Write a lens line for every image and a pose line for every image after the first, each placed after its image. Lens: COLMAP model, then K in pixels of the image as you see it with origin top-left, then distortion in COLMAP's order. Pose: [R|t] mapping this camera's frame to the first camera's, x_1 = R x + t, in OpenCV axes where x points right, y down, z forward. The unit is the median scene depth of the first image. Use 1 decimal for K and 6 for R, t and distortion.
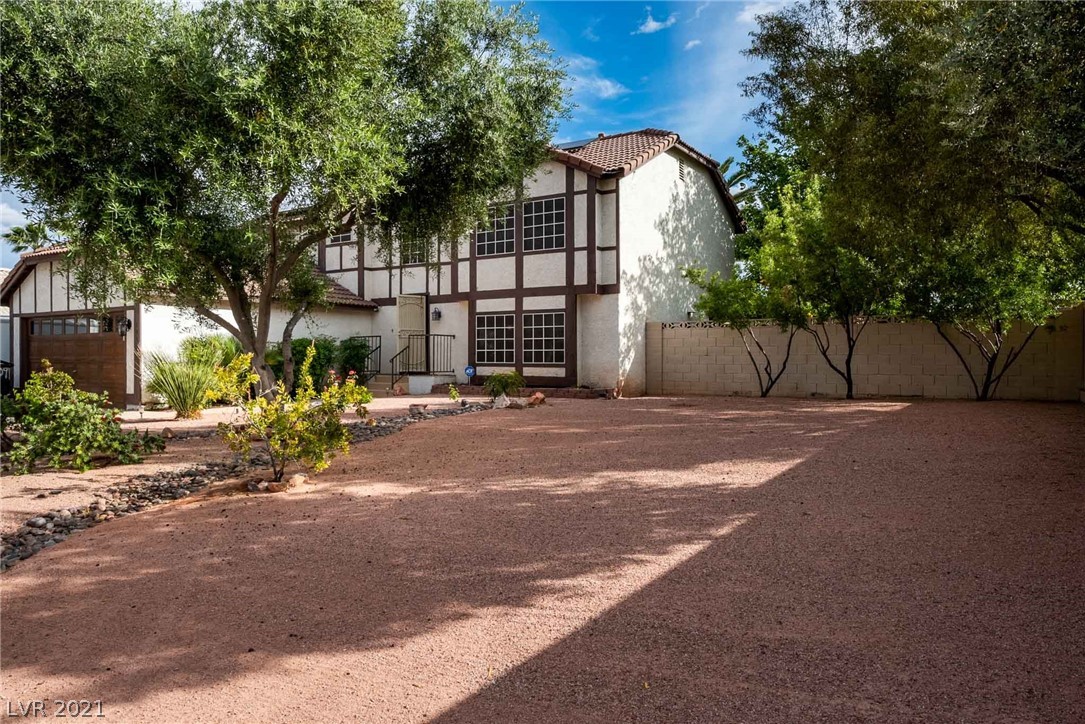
lens RADIAL K [[711.9, 0, 542.2], [0, 711.9, 357.2], [0, 0, 1]] dist [-0.006443, -0.000211]
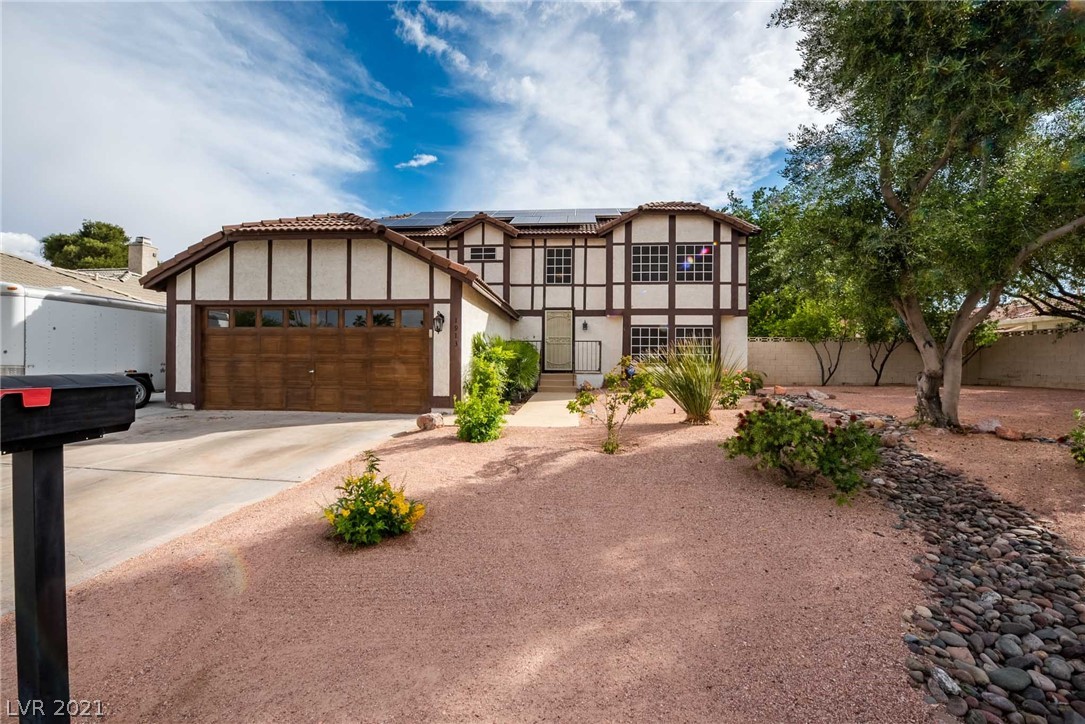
lens RADIAL K [[435.5, 0, 541.6], [0, 435.5, 360.1], [0, 0, 1]] dist [-0.019779, -0.000375]
pose [[0.880289, 0.007865, 0.474373, -0.617053], [-0.005601, 0.999965, -0.006185, 0.006880], [-0.474405, 0.002787, 0.880302, 0.384220]]
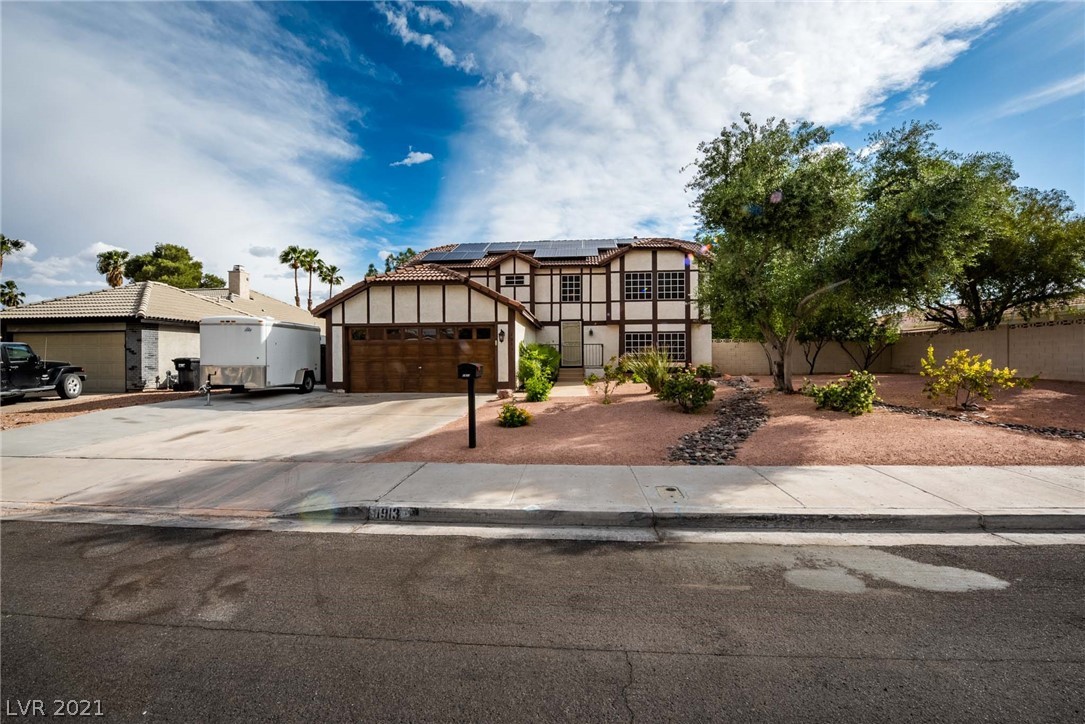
lens RADIAL K [[435.5, 0, 544.0], [0, 435.5, 360.9], [0, 0, 1]] dist [-0.019779, -0.000375]
pose [[0.882839, -0.006205, 0.469636, -0.781383], [0.007584, 0.999971, -0.001045, 0.008568], [-0.469615, 0.004484, 0.882860, 0.147924]]
